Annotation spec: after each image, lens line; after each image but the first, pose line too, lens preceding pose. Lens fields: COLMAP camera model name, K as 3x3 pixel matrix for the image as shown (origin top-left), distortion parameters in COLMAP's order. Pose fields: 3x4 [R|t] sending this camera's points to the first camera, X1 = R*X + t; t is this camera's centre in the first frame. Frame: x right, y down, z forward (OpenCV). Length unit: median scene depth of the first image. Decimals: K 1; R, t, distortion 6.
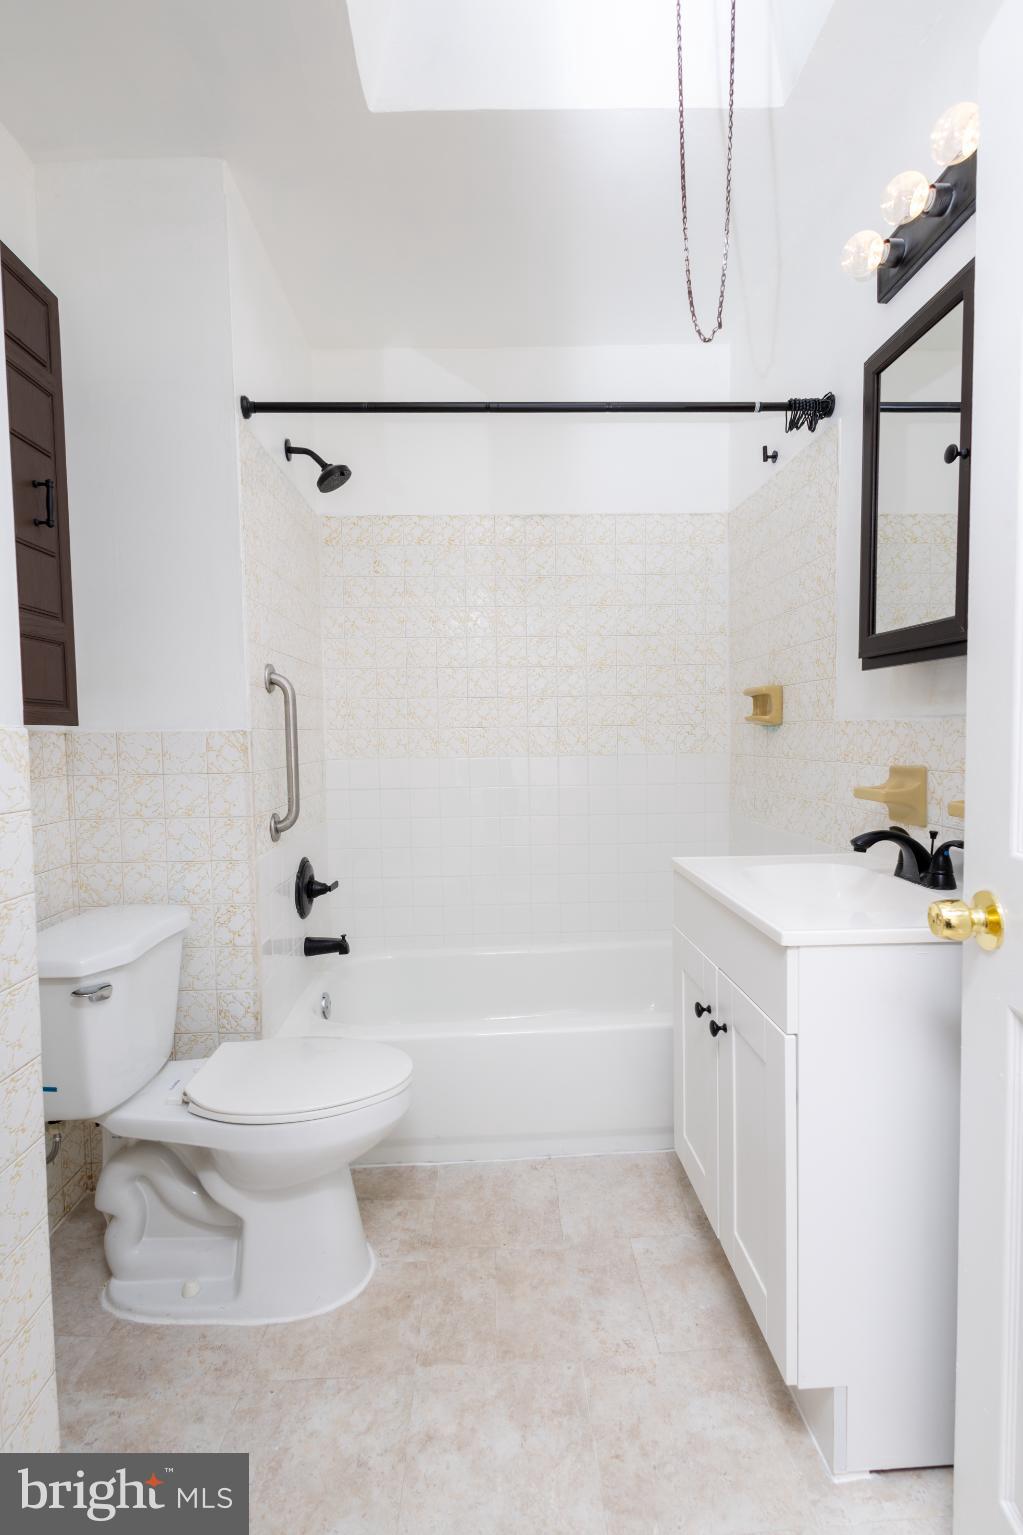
lens RADIAL K [[697.6, 0, 503.8], [0, 697.6, 718.7], [0, 0, 1]] dist [0.008719, -0.001019]
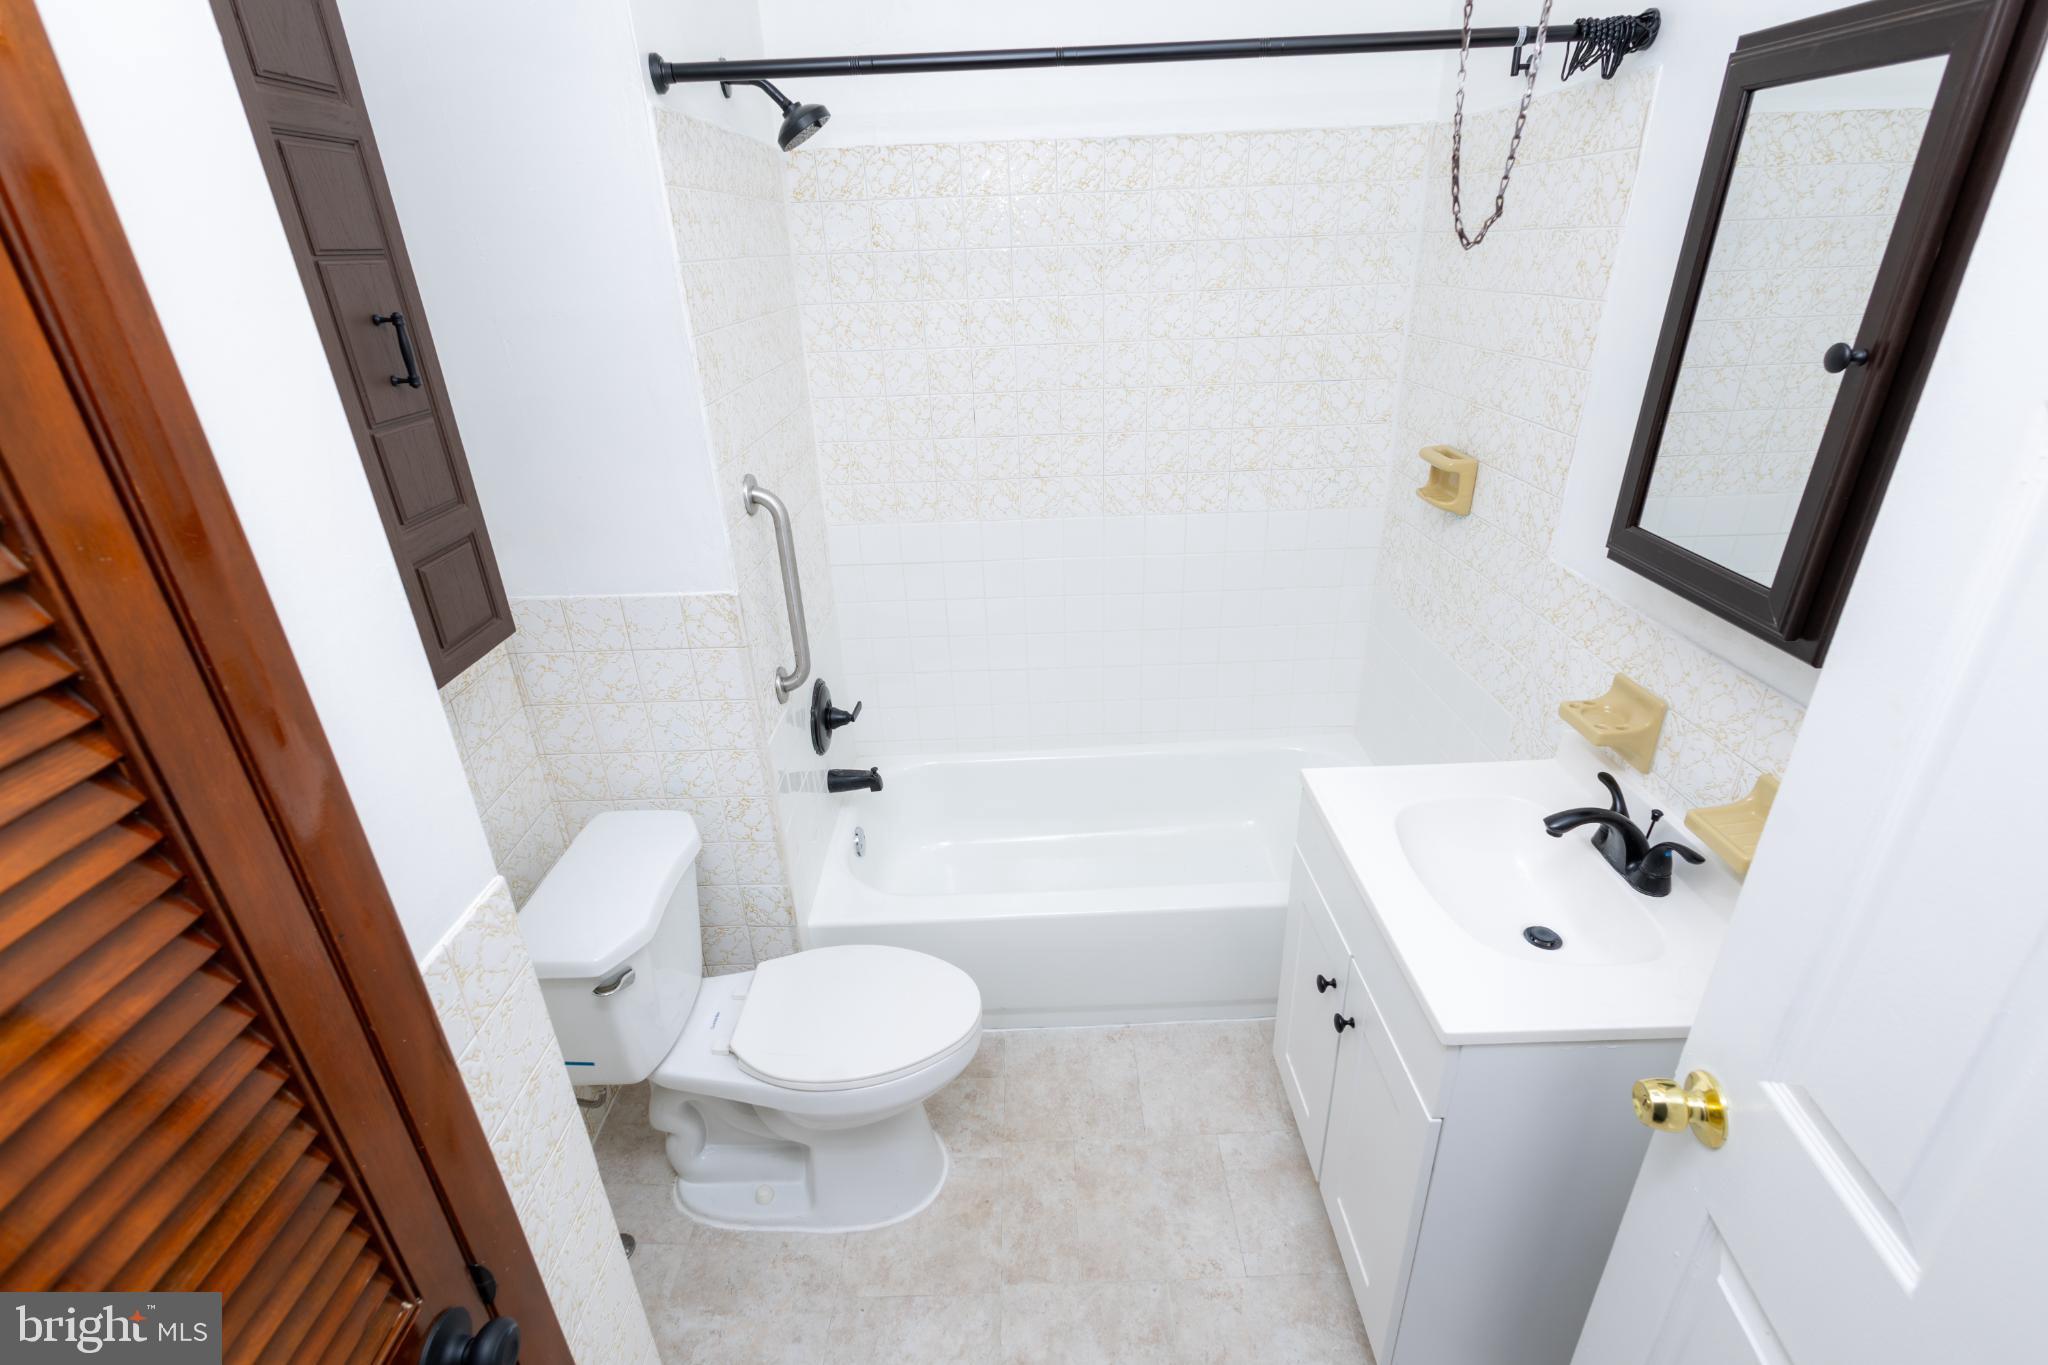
lens RADIAL K [[930.7, 0, 1024.0], [0, 930.7, 682.5], [0, 0, 1]] dist [0.008719, -0.001019]
pose [[0.999551, -0.005457, -0.029461, -0.038658], [0.016224, 0.925226, 0.379070, -0.300214], [0.025190, -0.379378, 0.924899, 0.074233]]
